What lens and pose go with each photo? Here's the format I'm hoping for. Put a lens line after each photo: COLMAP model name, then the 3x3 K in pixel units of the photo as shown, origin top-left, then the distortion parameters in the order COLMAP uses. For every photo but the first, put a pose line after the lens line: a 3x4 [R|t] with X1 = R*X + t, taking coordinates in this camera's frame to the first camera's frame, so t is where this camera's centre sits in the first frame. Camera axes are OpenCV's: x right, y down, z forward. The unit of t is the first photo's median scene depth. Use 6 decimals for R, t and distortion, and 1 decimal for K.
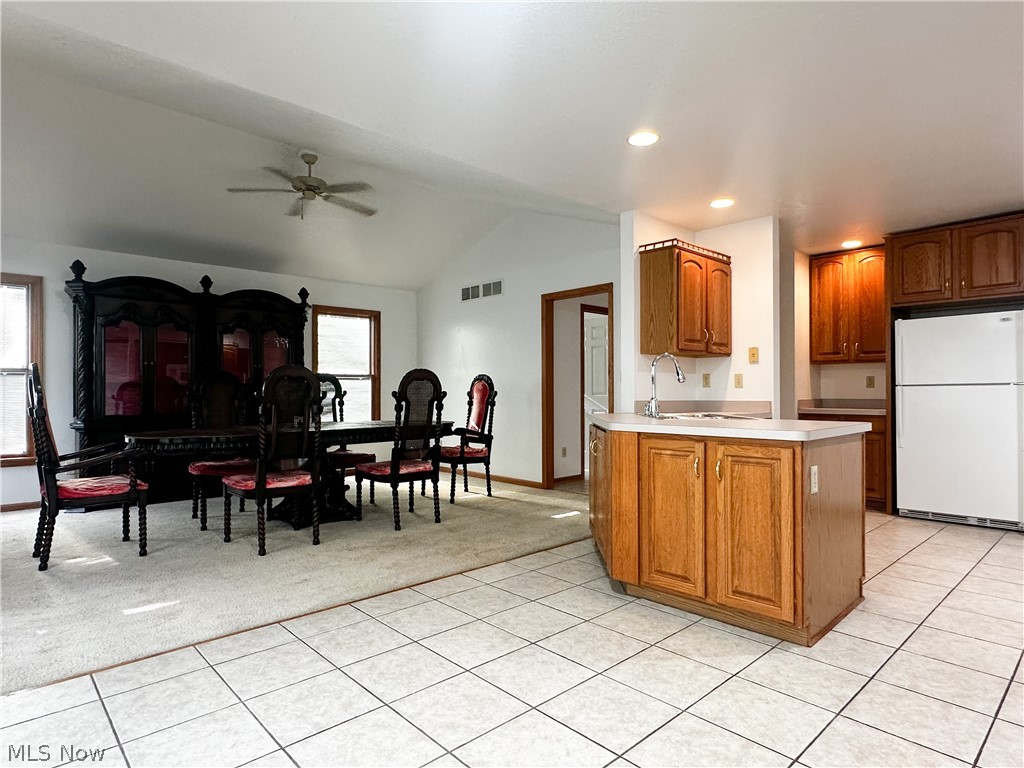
lens RADIAL K [[578.6, 0, 494.1], [0, 578.6, 385.7], [0, 0, 1]] dist [0.008318, -0.000664]
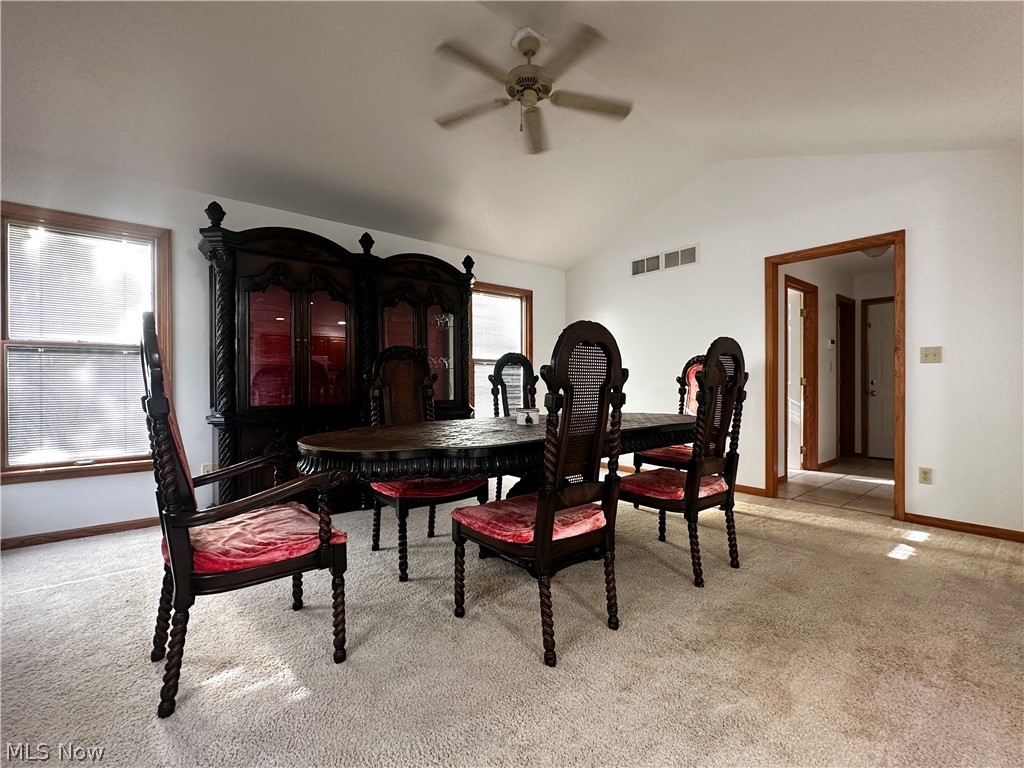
lens RADIAL K [[464.1, 0, 505.4], [0, 464.1, 385.1], [0, 0, 1]] dist [-0.002613, 0.000438]
pose [[0.998809, -0.001051, -0.048773, -0.300044], [0.001636, 0.999927, 0.011940, 0.015694], [0.048757, -0.012006, 0.998739, 0.400162]]
